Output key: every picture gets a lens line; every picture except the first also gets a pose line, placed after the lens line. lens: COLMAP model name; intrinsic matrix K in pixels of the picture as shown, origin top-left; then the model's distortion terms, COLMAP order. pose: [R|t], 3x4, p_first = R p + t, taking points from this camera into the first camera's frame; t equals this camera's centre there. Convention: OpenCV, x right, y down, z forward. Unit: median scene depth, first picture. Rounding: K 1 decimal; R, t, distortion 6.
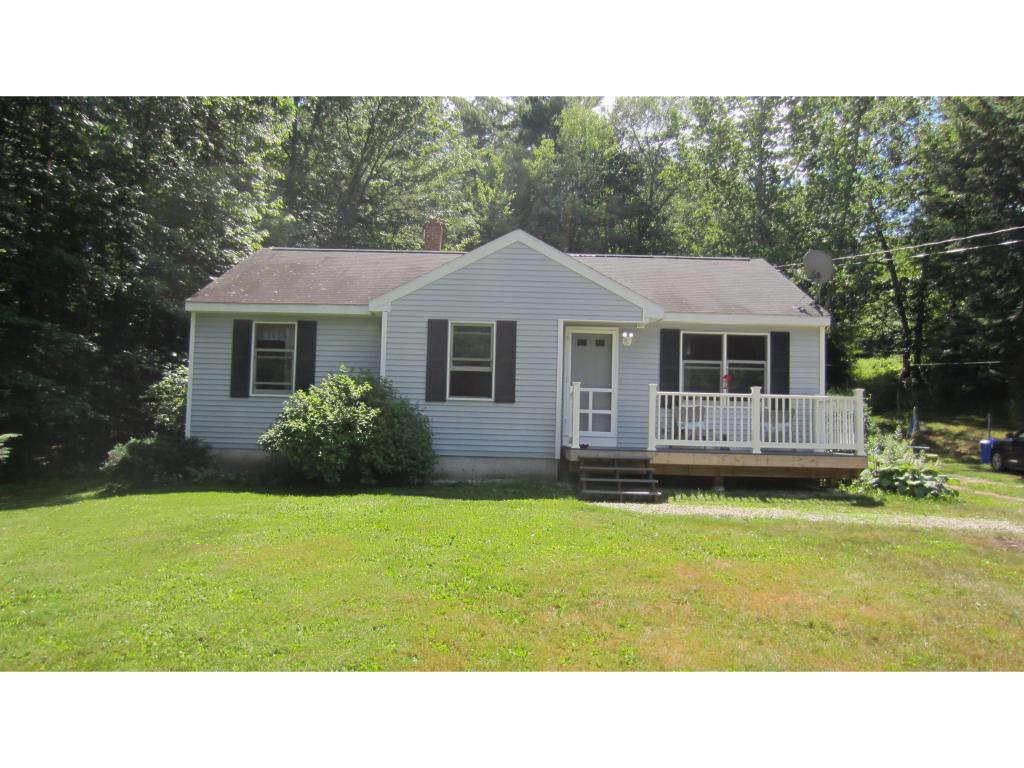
lens RADIAL K [[725.4, 0, 512.0], [0, 725.4, 384.0], [0, 0, 1]] dist [-0.038643, 0.009346]
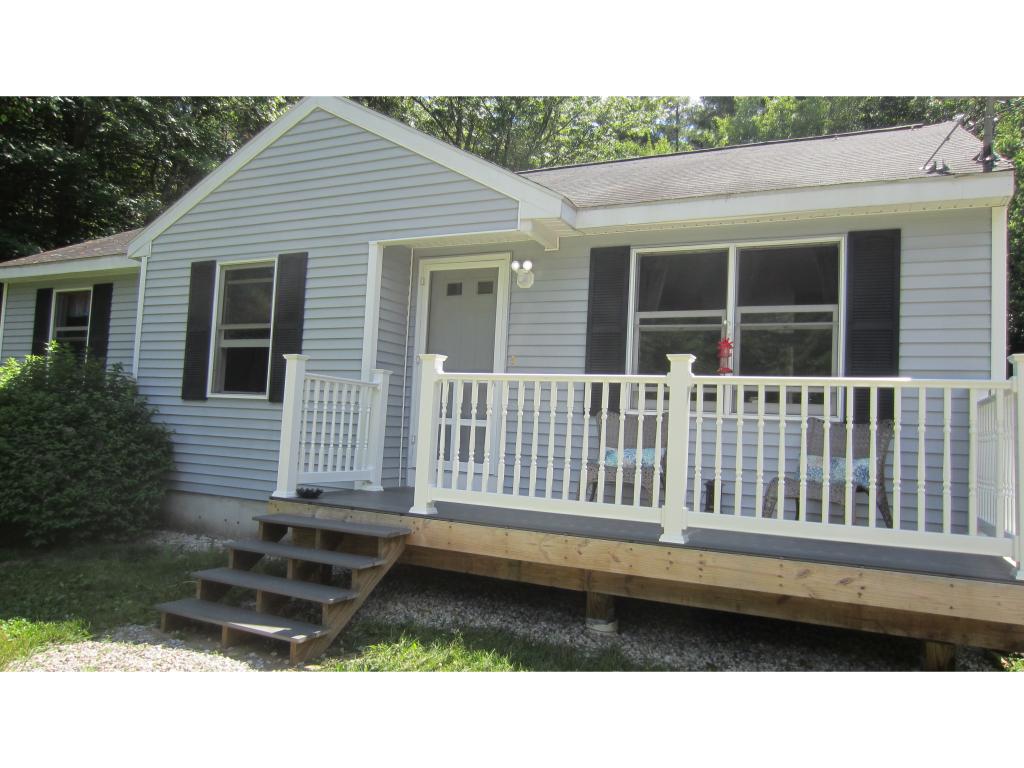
lens RADIAL K [[725.4, 0, 512.0], [0, 725.4, 384.0], [0, 0, 1]] dist [-0.038643, 0.009346]
pose [[0.904188, -0.008326, -0.427053, 0.361655], [-0.002068, 0.999713, -0.023868, 0.023571], [0.427129, 0.022465, 0.903911, 0.558034]]
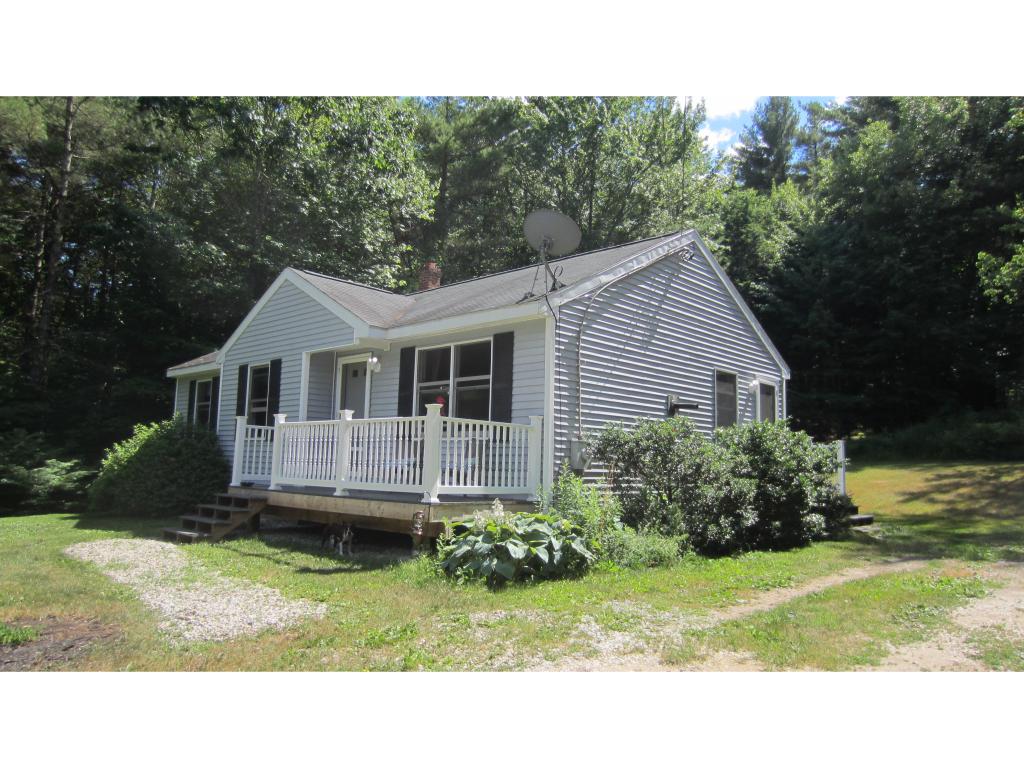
lens RADIAL K [[725.4, 0, 512.0], [0, 725.4, 384.0], [0, 0, 1]] dist [-0.038643, 0.009346]
pose [[0.728148, -0.083815, -0.680277, 0.876114], [0.032050, 0.995573, -0.088357, 0.044096], [0.684671, 0.042534, 0.727610, 0.479574]]
